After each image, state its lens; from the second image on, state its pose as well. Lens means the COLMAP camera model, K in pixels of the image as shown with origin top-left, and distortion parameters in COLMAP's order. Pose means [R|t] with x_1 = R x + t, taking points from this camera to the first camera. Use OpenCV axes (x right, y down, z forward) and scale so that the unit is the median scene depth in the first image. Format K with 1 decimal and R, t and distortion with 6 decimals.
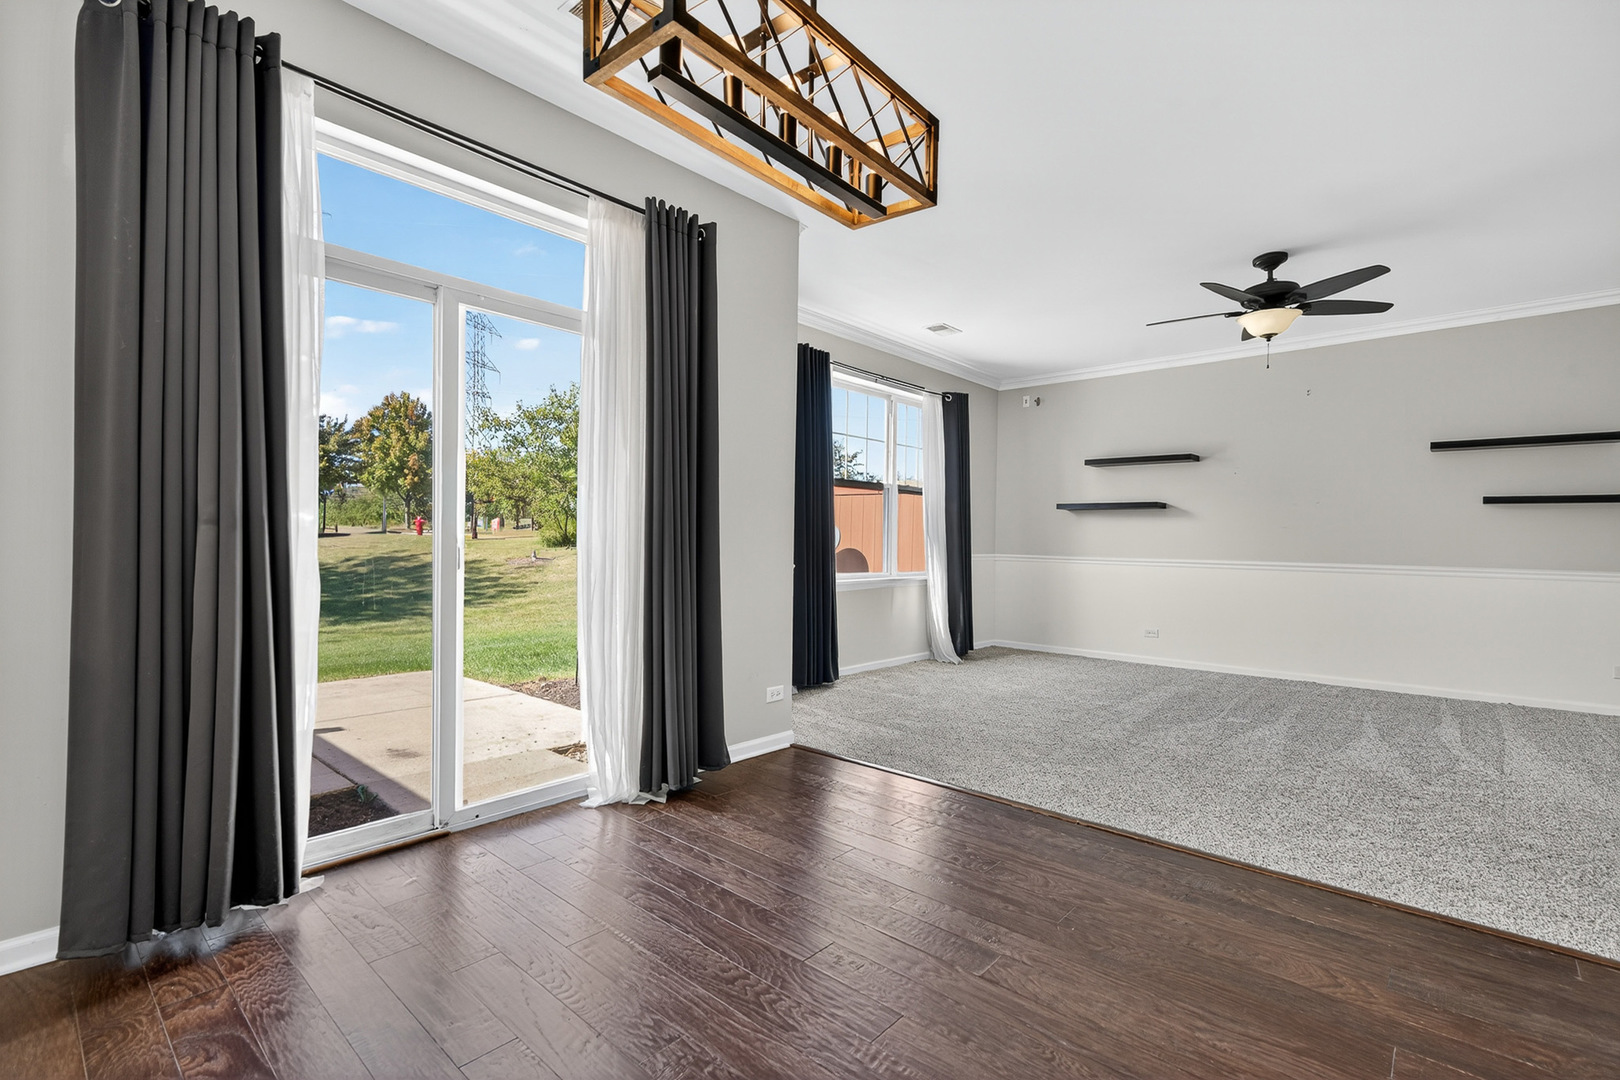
lens RADIAL K [[733.3, 0, 810.4], [0, 733.3, 557.1], [0, 0, 1]] dist [0.001184, -0.000003]
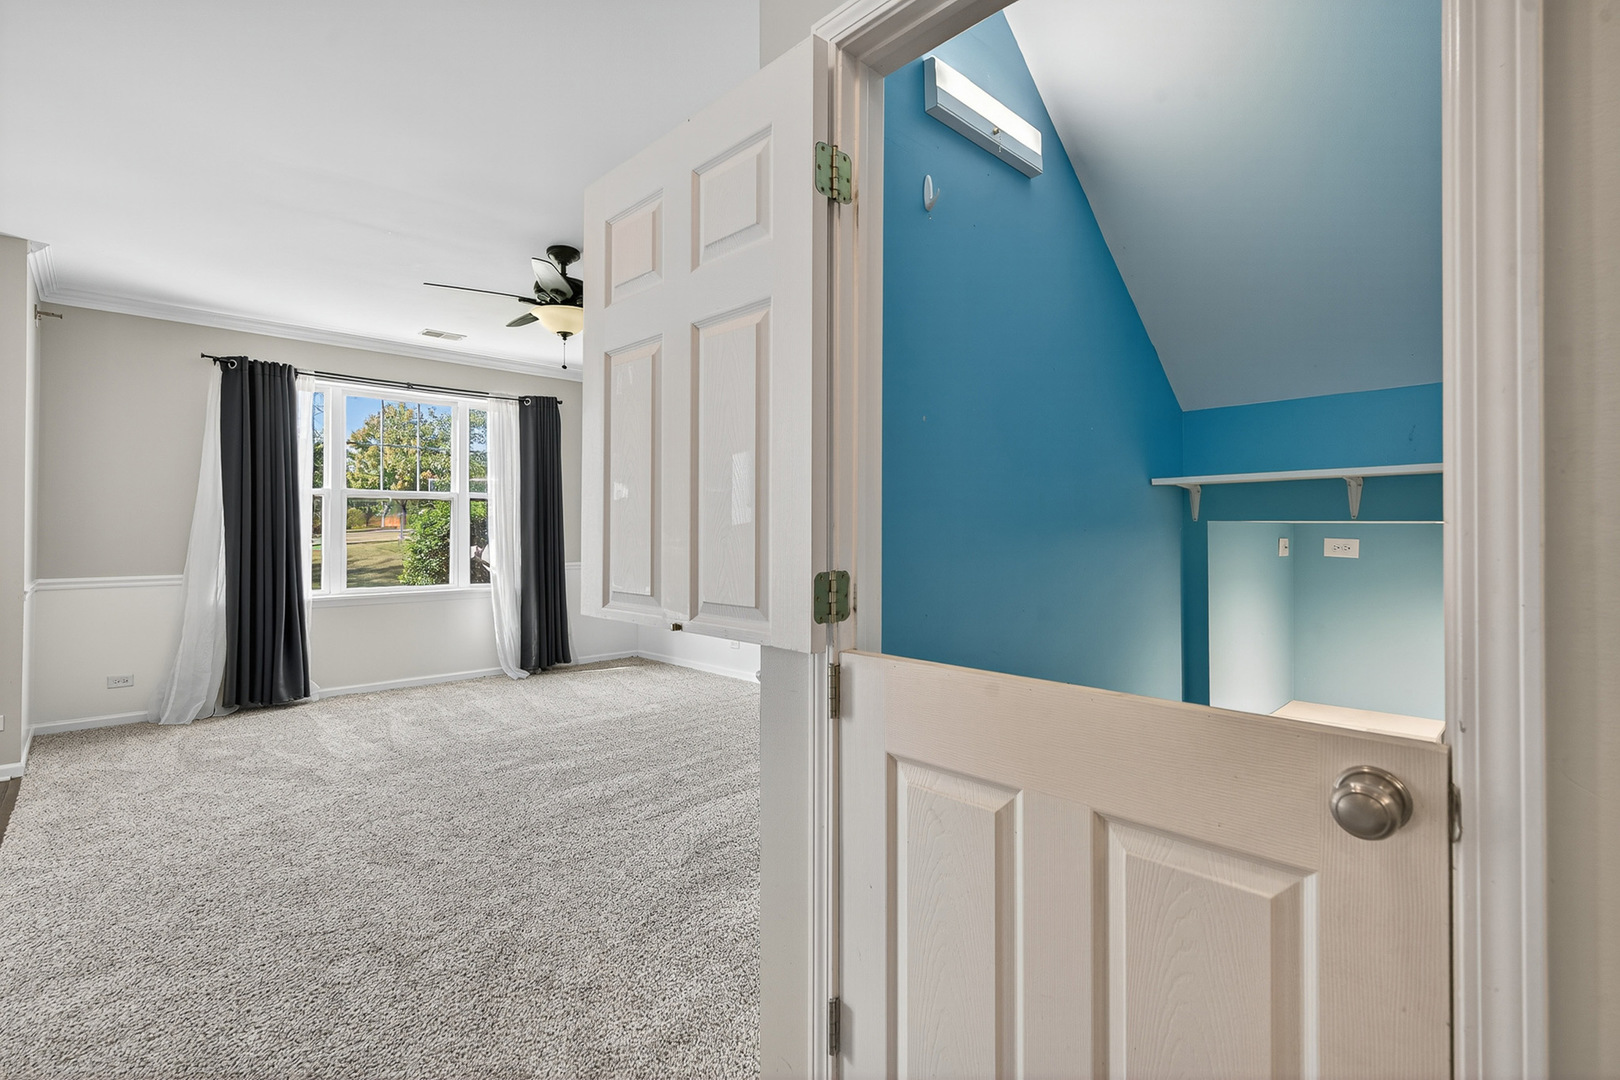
lens RADIAL K [[733.3, 0, 819.3], [0, 733.3, 526.6], [0, 0, 1]] dist [0.001184, -0.000003]
pose [[0.996958, -0.022277, -0.074692, 0.639687], [0.020029, 0.999328, -0.030707, -0.016616], [0.075326, 0.029117, 0.996734, 0.071575]]
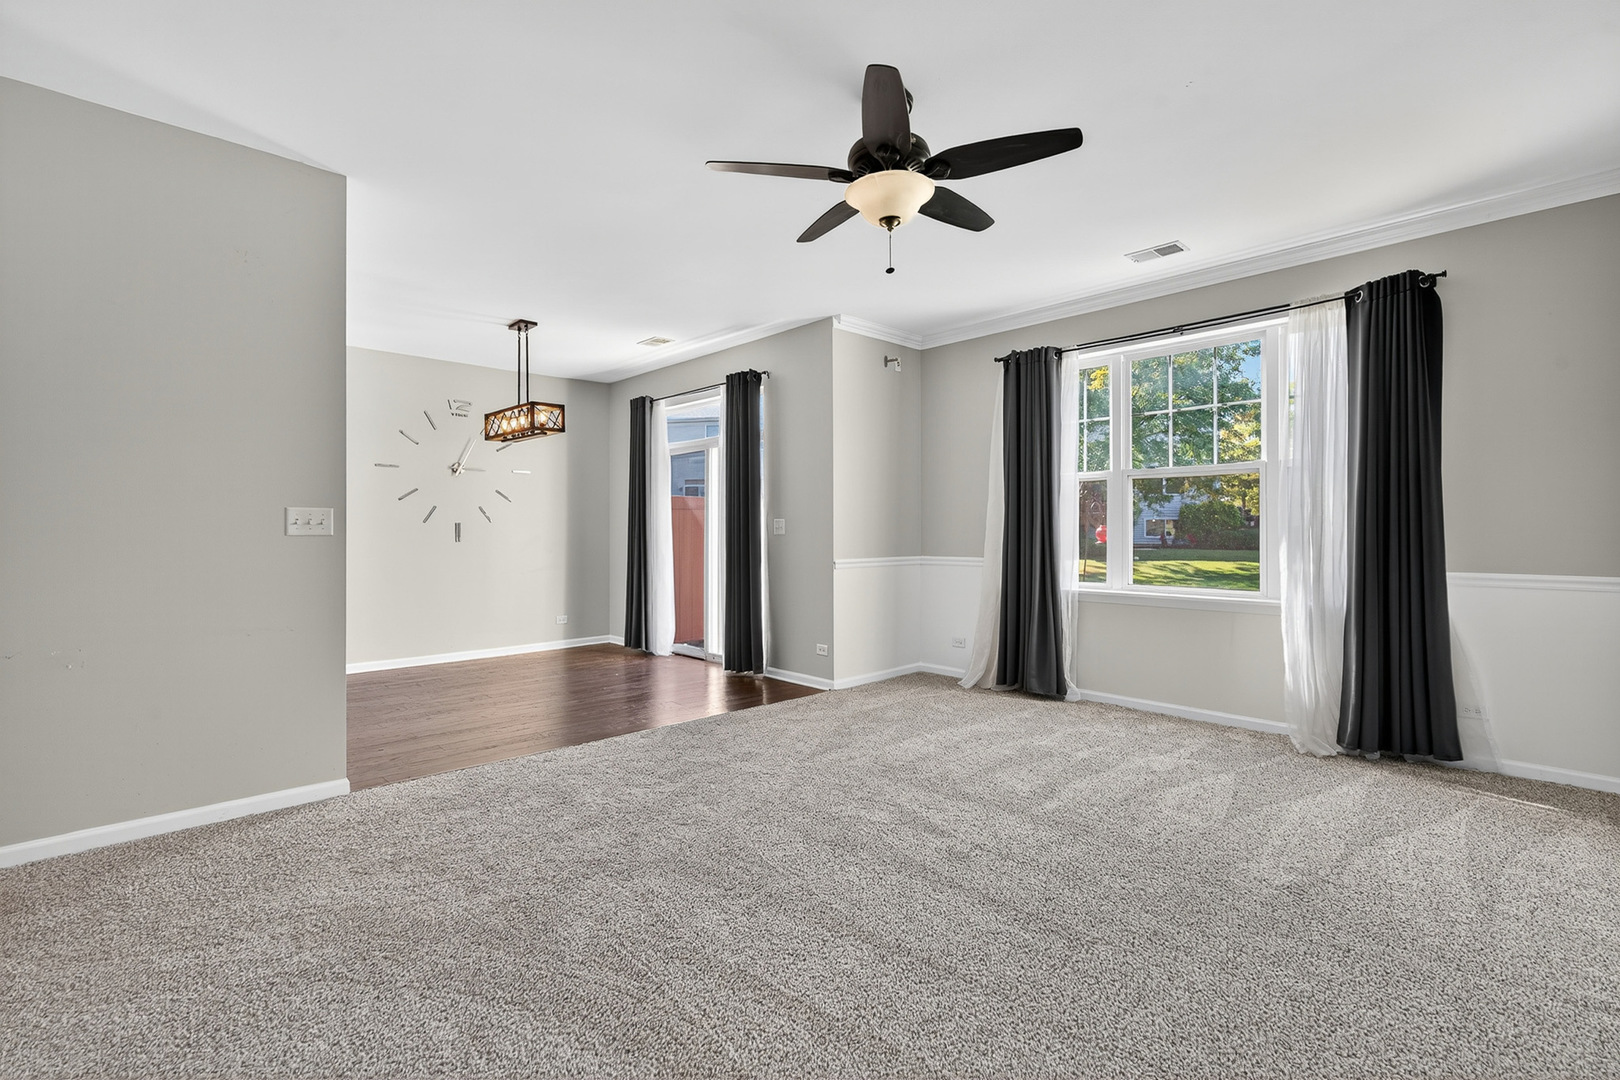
lens RADIAL K [[733.3, 0, 809.3], [0, 733.3, 528.9], [0, 0, 1]] dist [0.001184, -0.000003]
pose [[-0.086035, -0.021034, -0.996070, 0.790144], [-0.021832, 0.999577, -0.019222, -0.016140], [0.996053, 0.020092, -0.086458, 0.623879]]
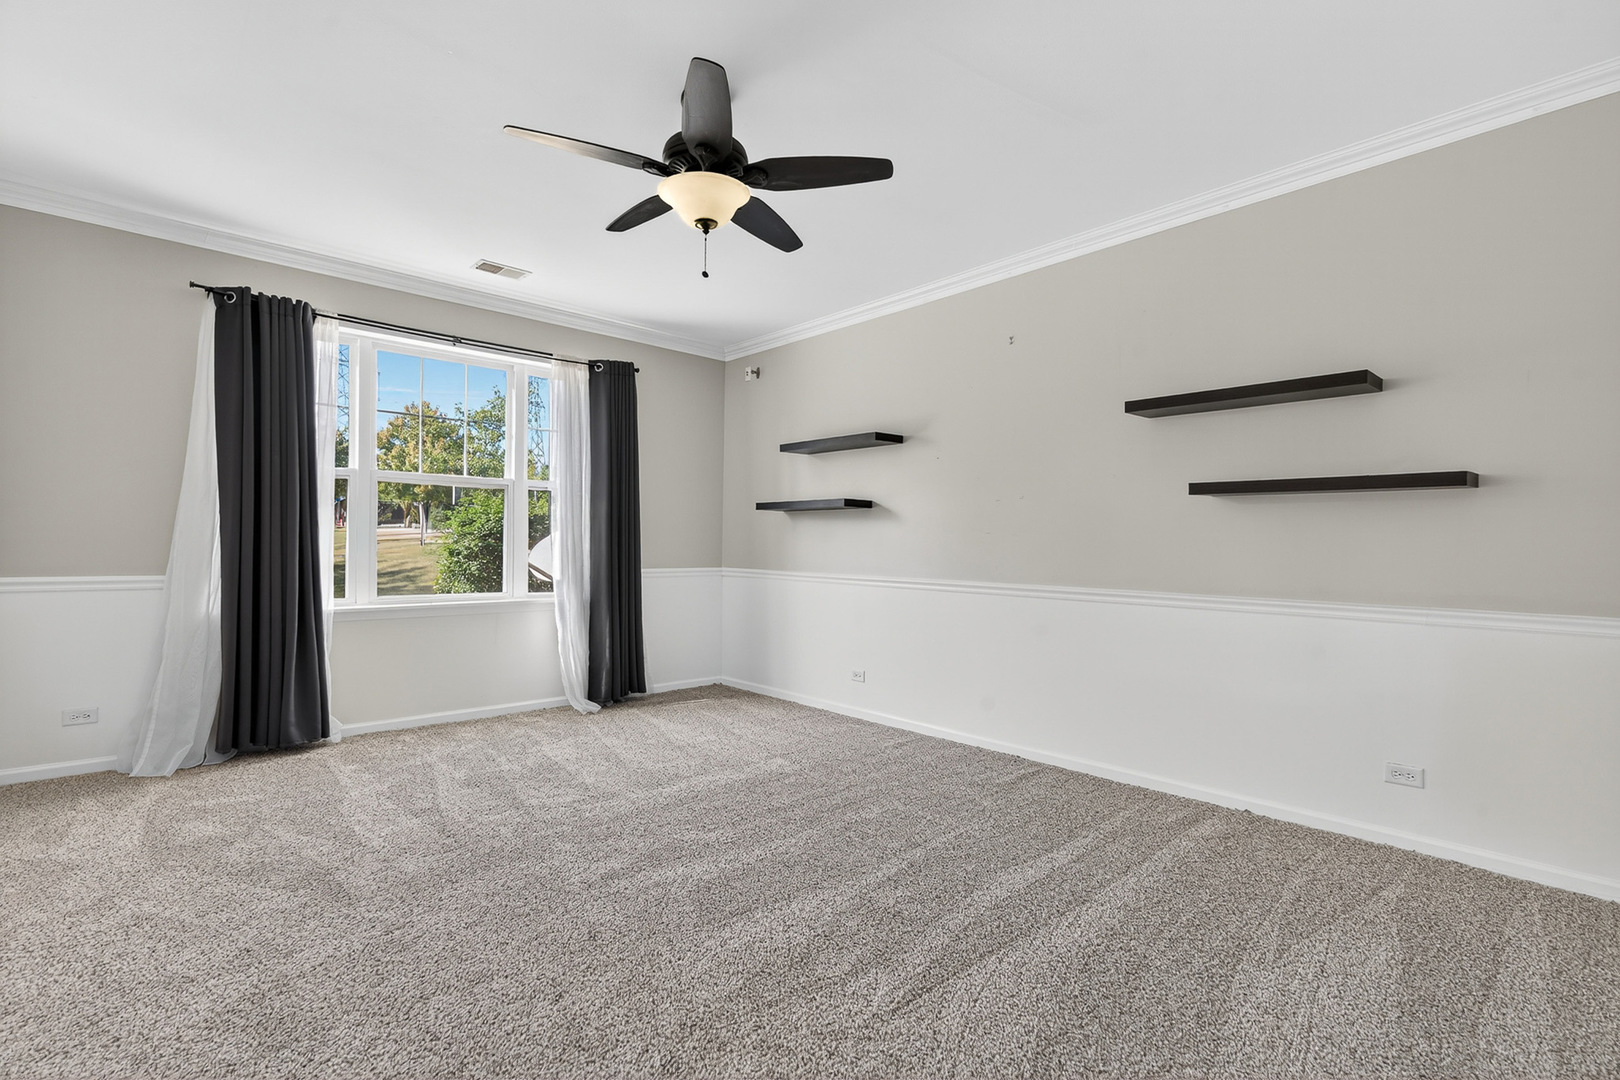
lens RADIAL K [[733.3, 0, 813.8], [0, 733.3, 550.8], [0, 0, 1]] dist [0.001184, -0.000003]
pose [[0.994731, -0.004508, -0.102425, 0.492334], [0.003159, 0.999906, -0.013323, -0.013600], [0.102476, 0.012930, 0.994651, 0.256635]]
